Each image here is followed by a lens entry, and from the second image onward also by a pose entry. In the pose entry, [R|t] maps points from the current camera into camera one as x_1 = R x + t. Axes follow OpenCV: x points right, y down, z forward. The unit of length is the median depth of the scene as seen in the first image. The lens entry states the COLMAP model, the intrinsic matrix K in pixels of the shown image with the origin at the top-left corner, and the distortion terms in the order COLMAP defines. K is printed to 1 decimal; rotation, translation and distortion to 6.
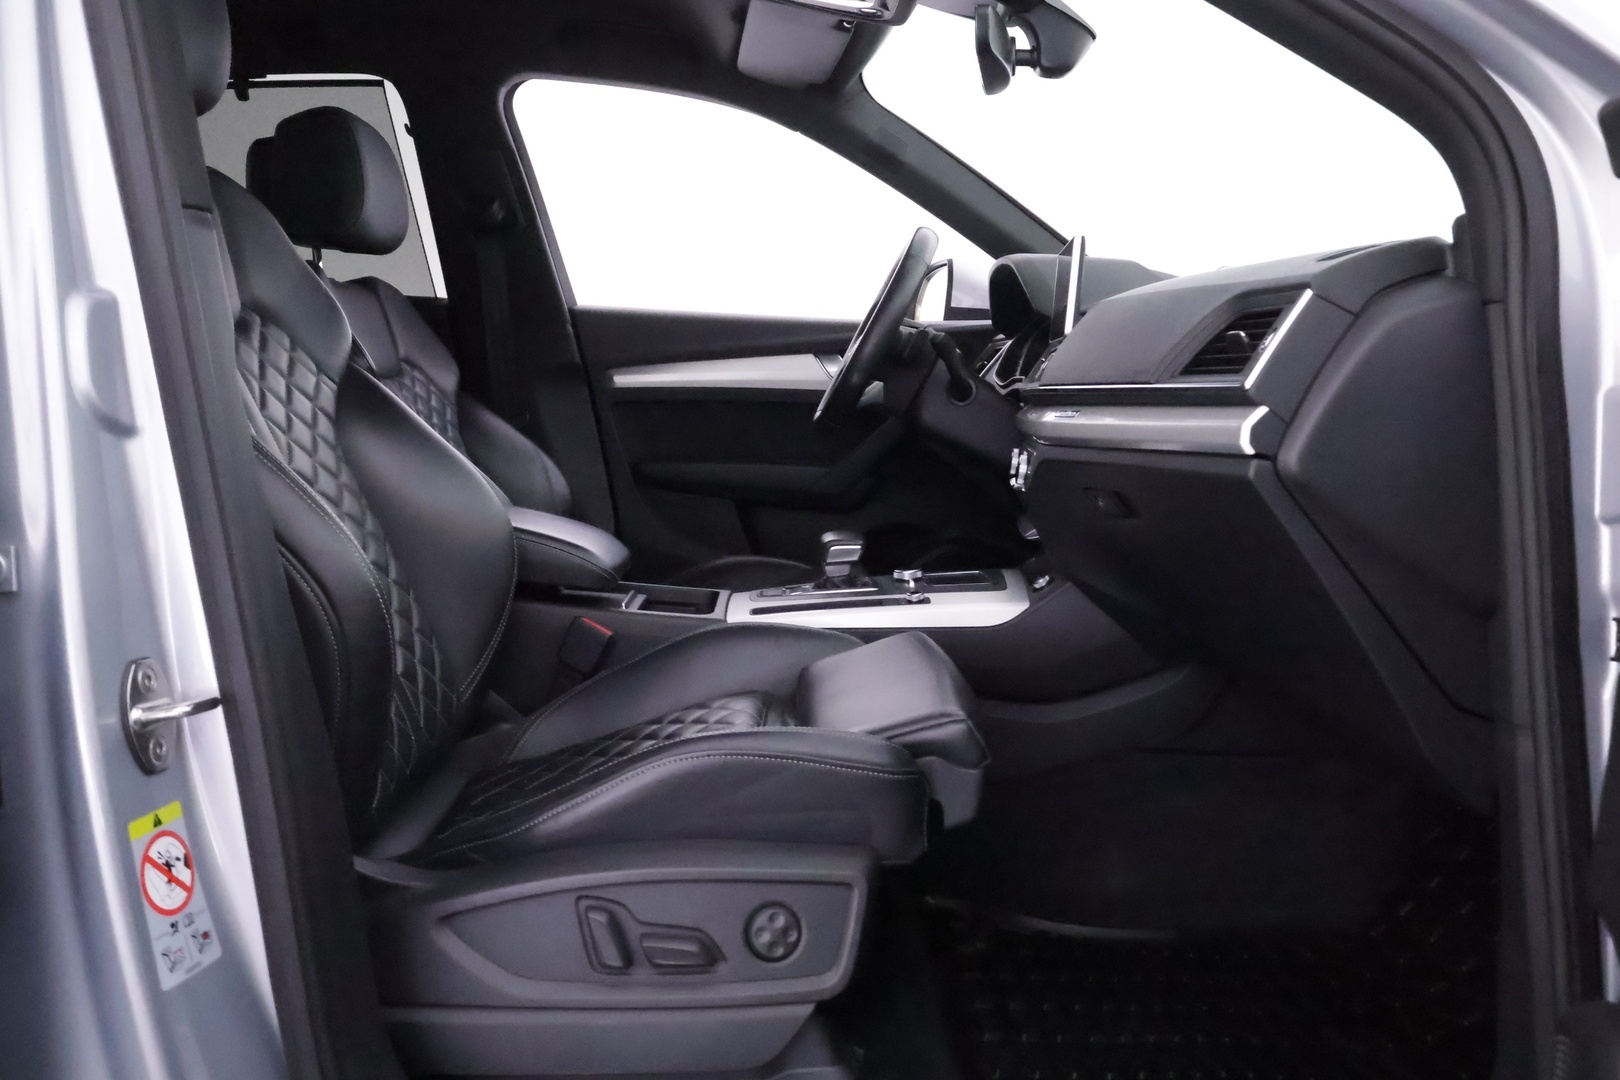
lens RADIAL K [[1281.4, 0, 810.0], [0, 1281.4, 540.0], [0, 0, 1]] dist [0.007529, -0.002368]
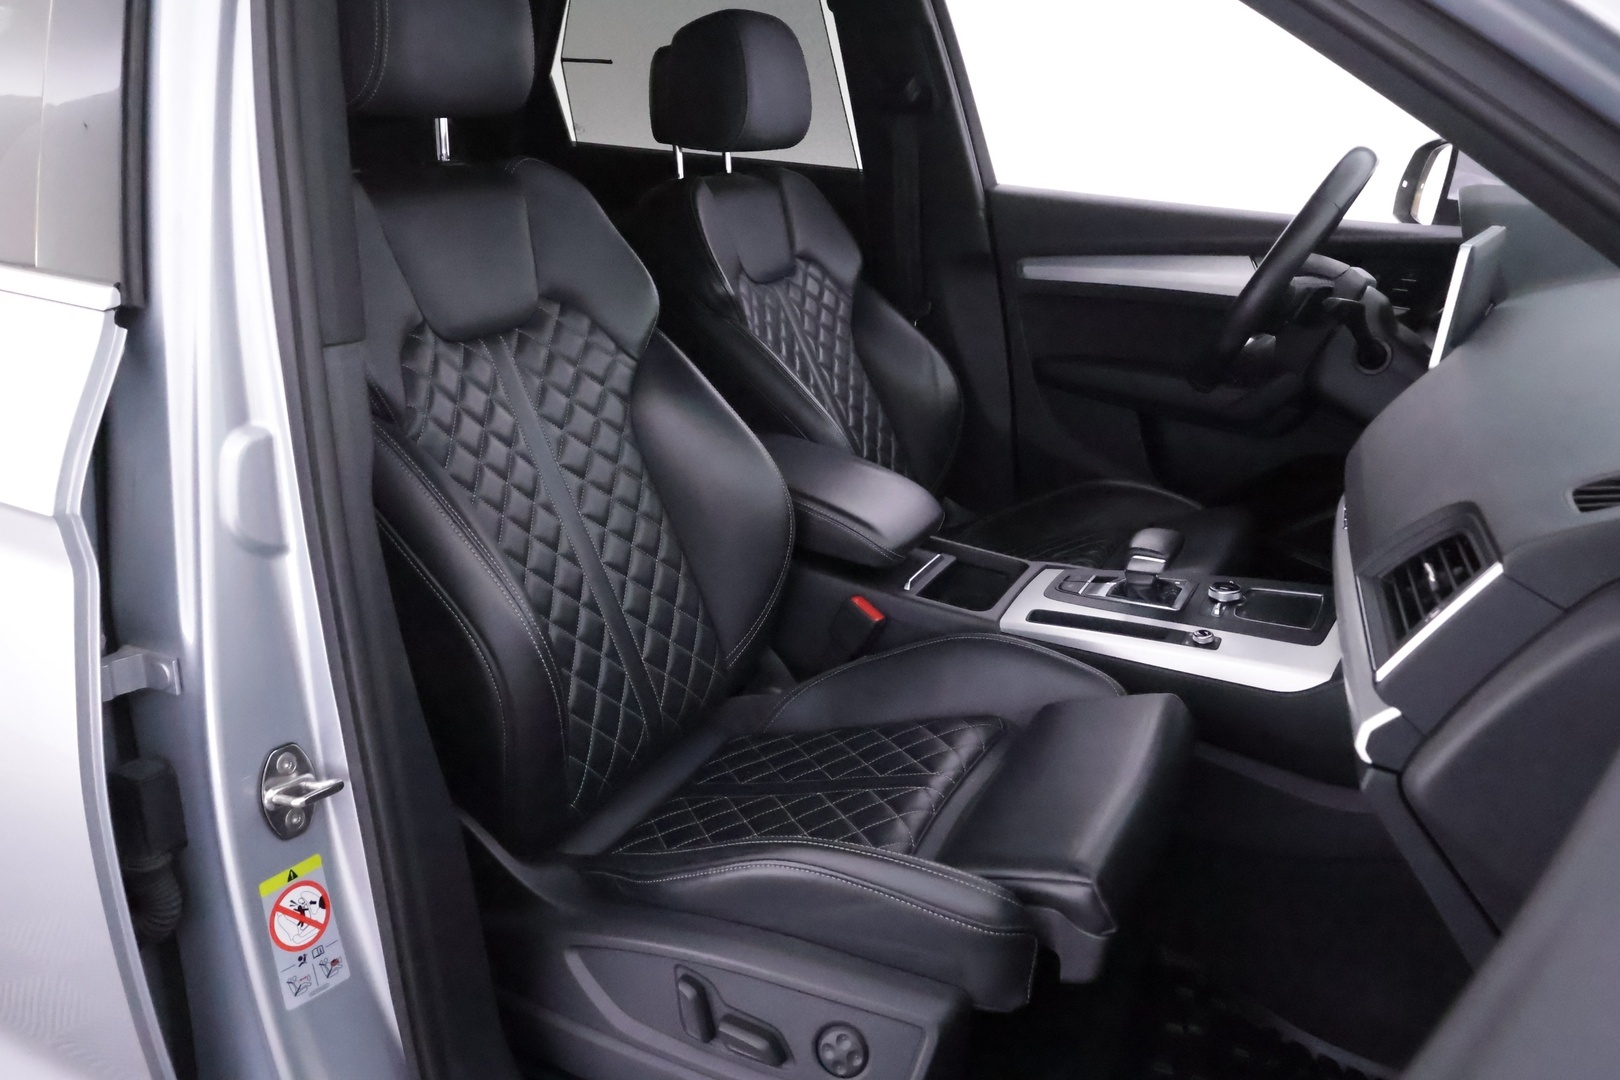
lens RADIAL K [[1281.4, 0, 810.0], [0, 1281.4, 540.0], [0, 0, 1]] dist [0.007529, -0.002368]
pose [[0.894197, 0.160519, -0.417905, 0.313014], [-0.068001, 0.971376, 0.227605, -0.322594], [0.442478, -0.175106, 0.879518, 0.161404]]
